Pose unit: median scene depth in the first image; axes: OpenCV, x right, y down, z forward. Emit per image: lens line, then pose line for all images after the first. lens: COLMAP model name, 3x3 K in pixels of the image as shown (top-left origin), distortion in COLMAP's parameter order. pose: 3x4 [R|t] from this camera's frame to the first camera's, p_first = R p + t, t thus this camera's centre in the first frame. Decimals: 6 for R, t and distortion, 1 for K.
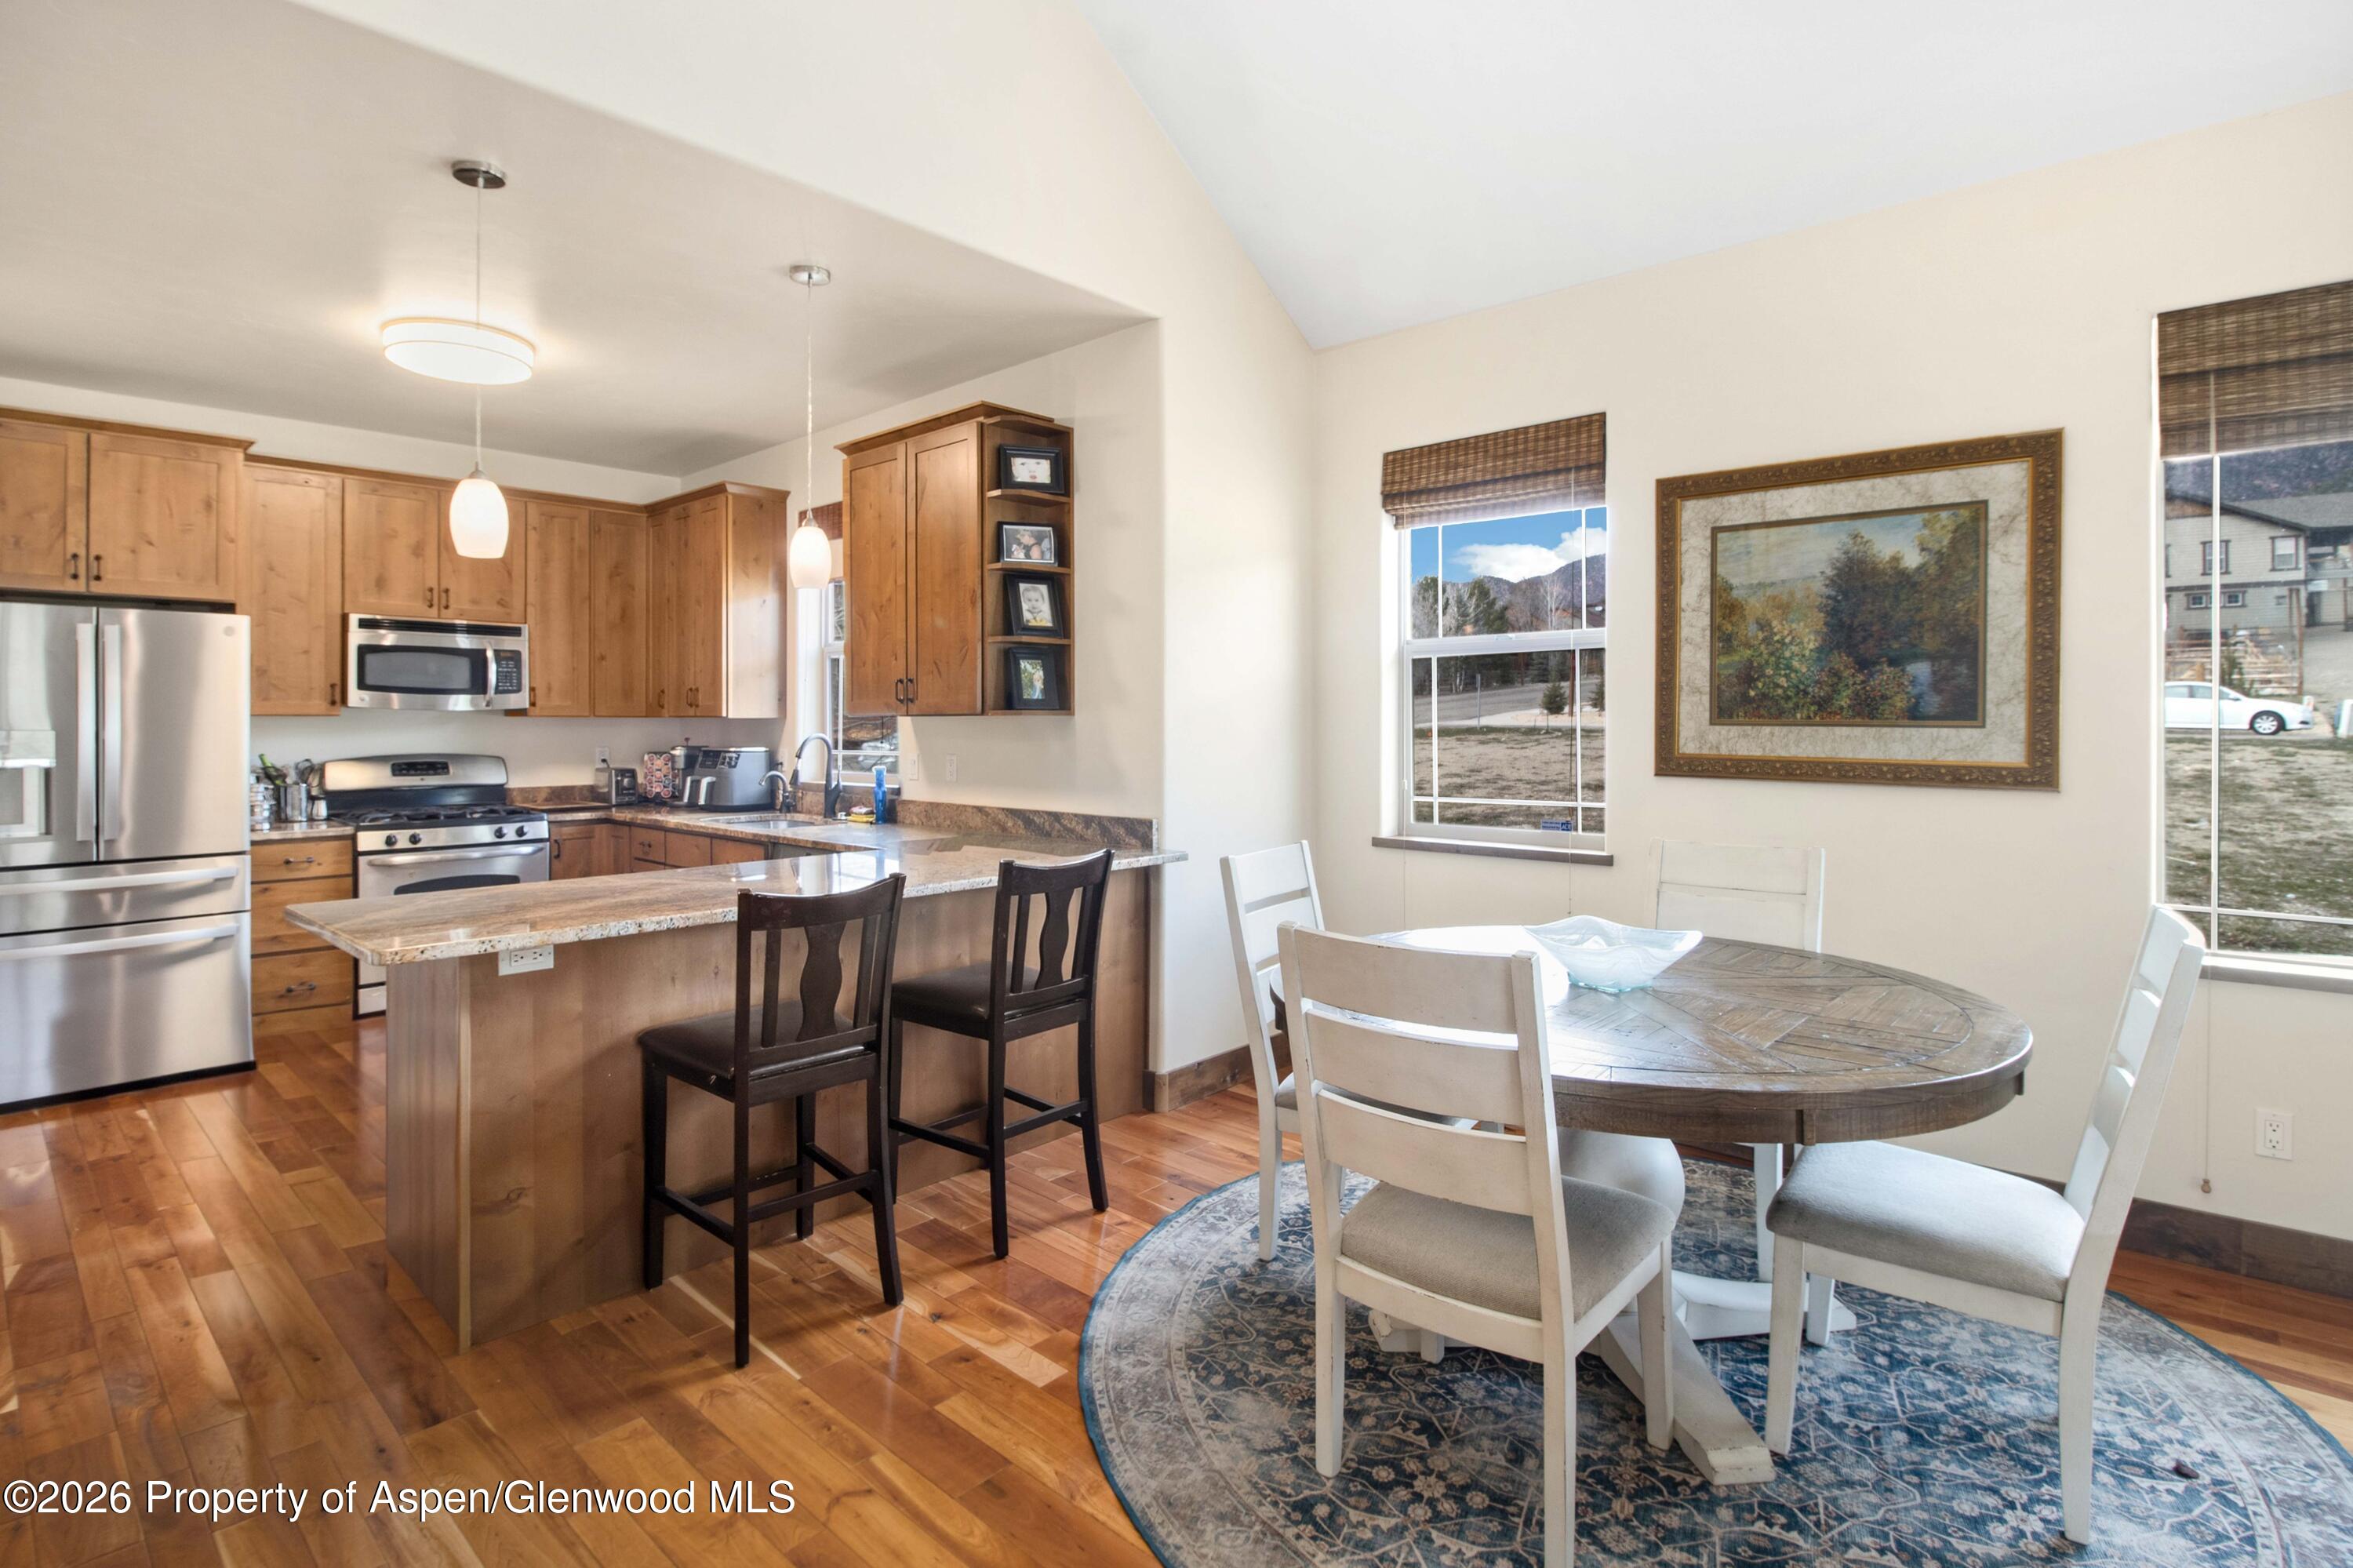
lens RADIAL K [[1135.1, 0, 1179.6], [0, 1135.1, 720.0], [0, 0, 1]] dist [-0.015777, -0.000621]
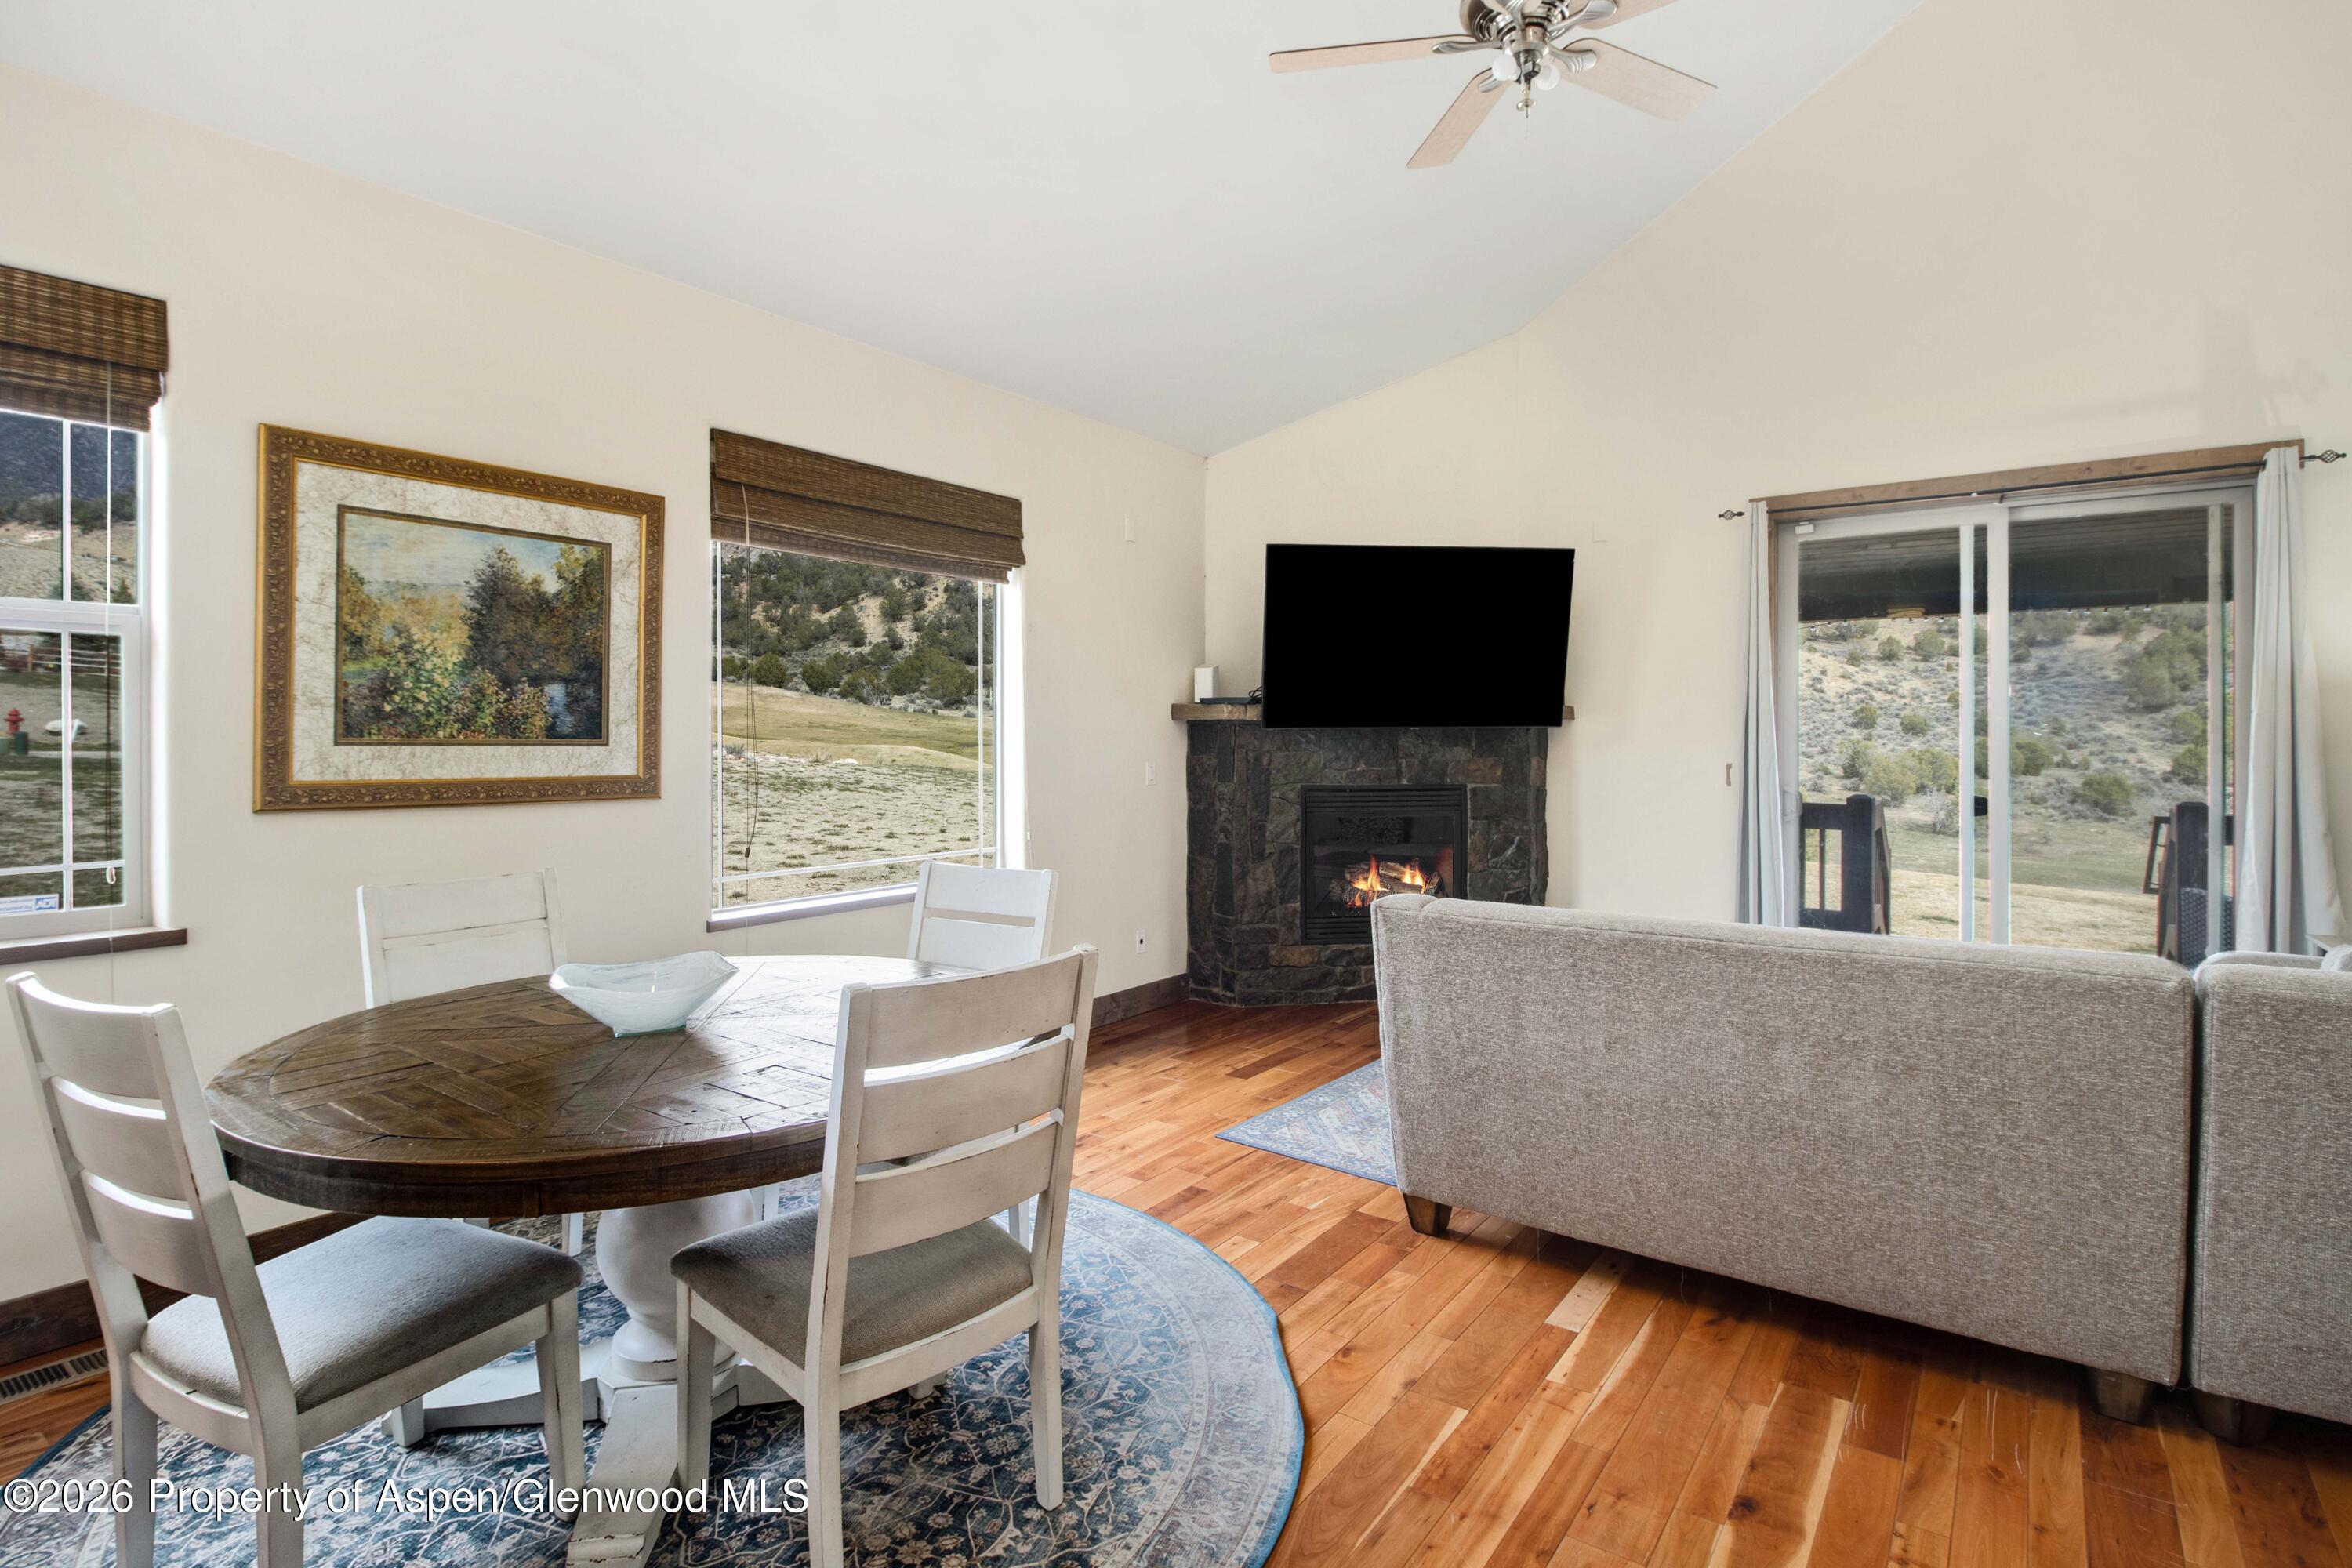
lens RADIAL K [[1134.6, 0, 1171.6], [0, 1134.6, 738.4], [0, 0, 1]] dist [-0.015777, -0.000621]
pose [[-0.091499, 0.000316, 0.995805, -0.459526], [0.001200, 0.999999, -0.000207, 0.000495], [-0.995804, 0.001176, -0.091499, 0.545406]]
